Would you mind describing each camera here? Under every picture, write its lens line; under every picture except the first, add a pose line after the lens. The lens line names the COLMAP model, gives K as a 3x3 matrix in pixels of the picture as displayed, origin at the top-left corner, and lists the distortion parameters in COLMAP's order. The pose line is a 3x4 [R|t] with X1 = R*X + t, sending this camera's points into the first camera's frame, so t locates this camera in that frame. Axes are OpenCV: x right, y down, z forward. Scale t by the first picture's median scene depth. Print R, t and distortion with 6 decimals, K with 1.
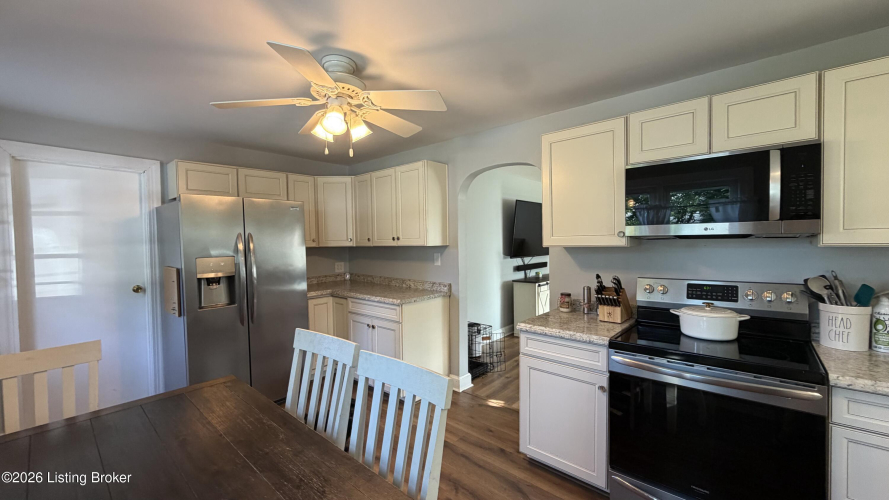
lens RADIAL K [[357.1, 0, 445.1], [0, 357.1, 249.5], [0, 0, 1]] dist [0.000226, 0.000486]
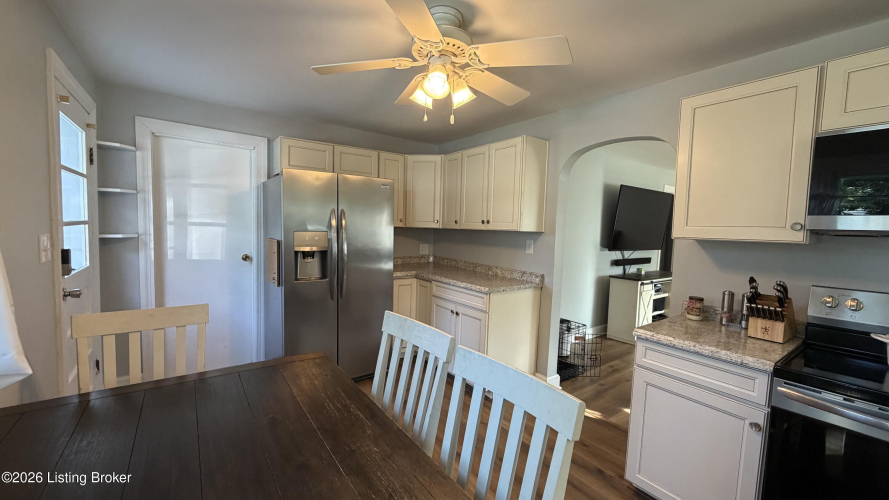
lens RADIAL K [[357.1, 0, 444.5], [0, 357.1, 250.2], [0, 0, 1]] dist [0.000226, 0.000486]
pose [[0.975160, 0.060620, -0.213045, -0.055210], [-0.052247, 0.997632, 0.044723, 0.009713], [0.215252, -0.032481, 0.976018, 0.091436]]
